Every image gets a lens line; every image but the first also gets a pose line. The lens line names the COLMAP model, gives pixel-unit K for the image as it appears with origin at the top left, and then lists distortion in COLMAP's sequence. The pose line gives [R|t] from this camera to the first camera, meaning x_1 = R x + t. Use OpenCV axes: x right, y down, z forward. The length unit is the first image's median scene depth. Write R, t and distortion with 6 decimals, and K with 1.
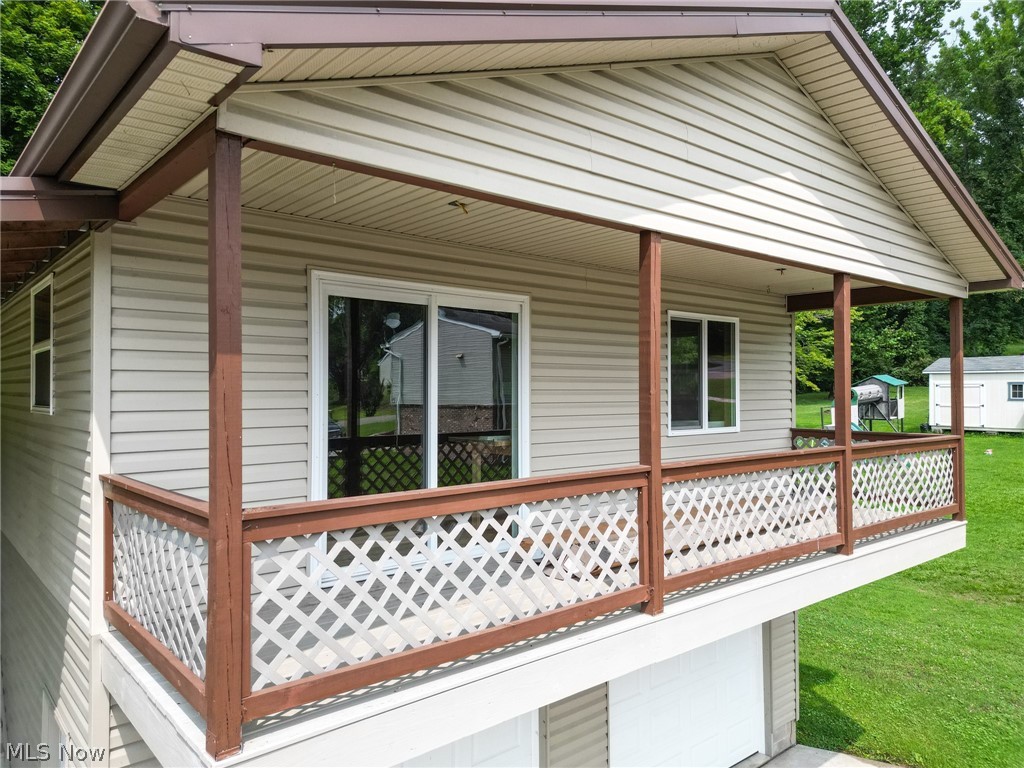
lens RADIAL K [[715.9, 0, 512.0], [0, 715.9, 384.0], [0, 0, 1]] dist [0.033027, -0.028401]
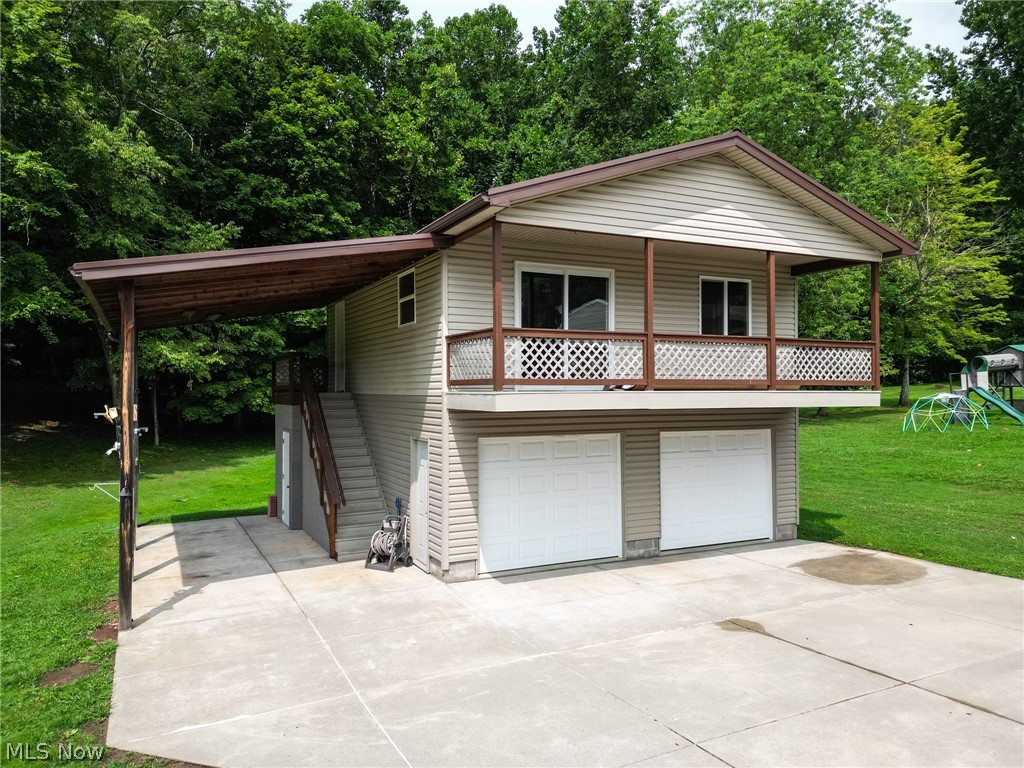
lens RADIAL K [[715.9, 0, 512.0], [0, 715.9, 384.0], [0, 0, 1]] dist [0.033027, -0.028401]
pose [[0.970070, -0.002862, -0.242810, 0.282303], [0.003791, 0.999987, 0.003361, 0.237077], [0.242798, -0.004181, 0.970068, -1.284258]]
